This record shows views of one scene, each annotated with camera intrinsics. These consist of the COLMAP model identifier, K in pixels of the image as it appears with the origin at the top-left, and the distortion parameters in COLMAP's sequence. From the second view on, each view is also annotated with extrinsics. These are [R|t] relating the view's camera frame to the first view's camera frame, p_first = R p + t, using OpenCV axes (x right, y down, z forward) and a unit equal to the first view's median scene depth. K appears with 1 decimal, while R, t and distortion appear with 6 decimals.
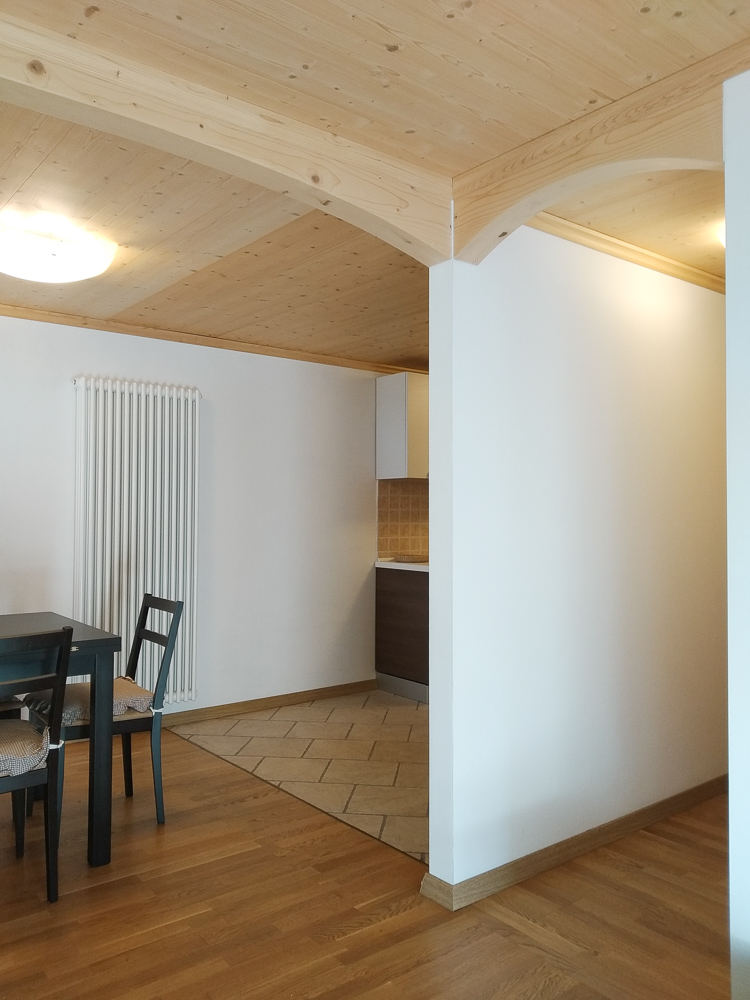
lens RADIAL K [[766.5, 0, 369.4], [0, 766.5, 489.6], [0, 0, 1]] dist [0.007964, -0.007217]
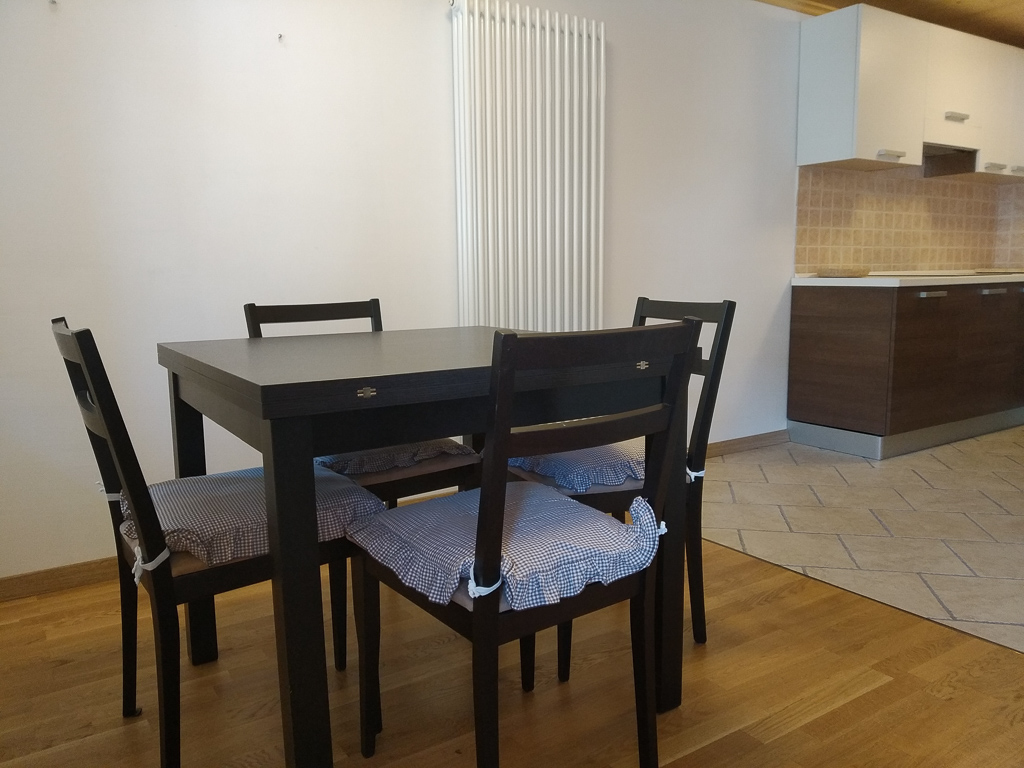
lens RADIAL K [[784.9, 0, 518.5], [0, 784.9, 385.9], [0, 0, 1]] dist [0.007964, -0.007217]
pose [[0.998123, -0.001226, -0.061223, -0.213398], [0.012140, 0.983915, 0.178227, 0.057168], [0.060019, -0.178636, 0.982083, 0.203290]]
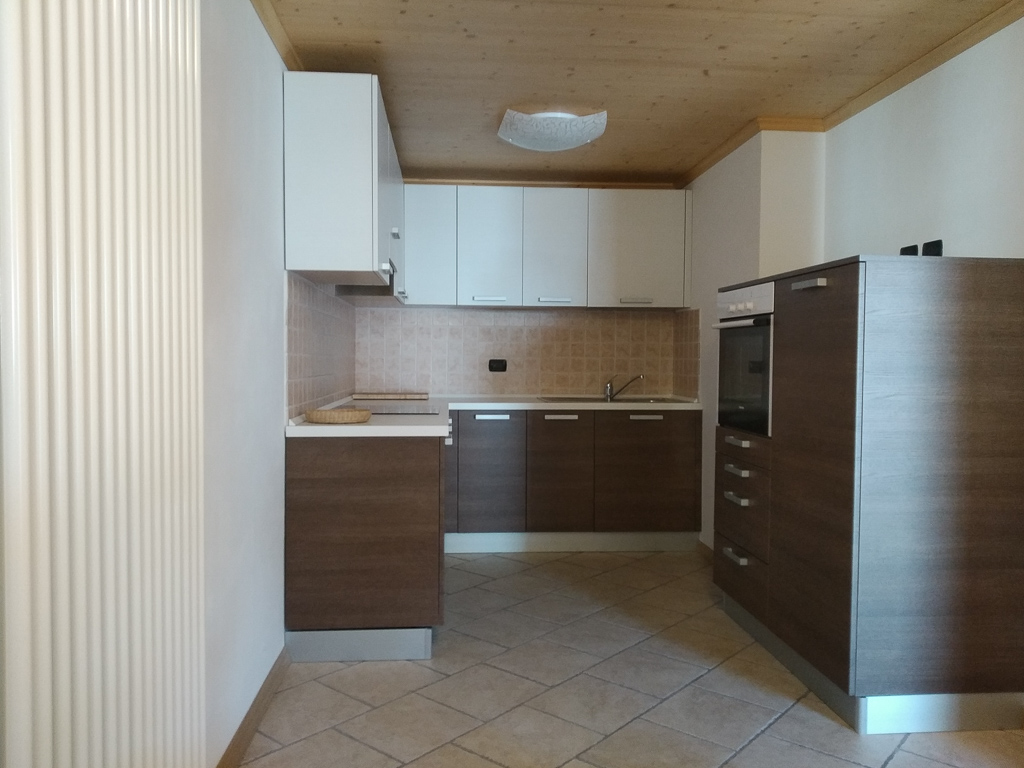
lens RADIAL K [[784.9, 0, 512.0], [0, 784.9, 383.9], [0, 0, 1]] dist [0.007964, -0.007217]
pose [[0.553400, -0.019883, 0.832678, -0.354844], [-0.033101, 0.998400, 0.045839, 0.034911], [-0.832258, -0.052929, 0.551856, 0.572775]]
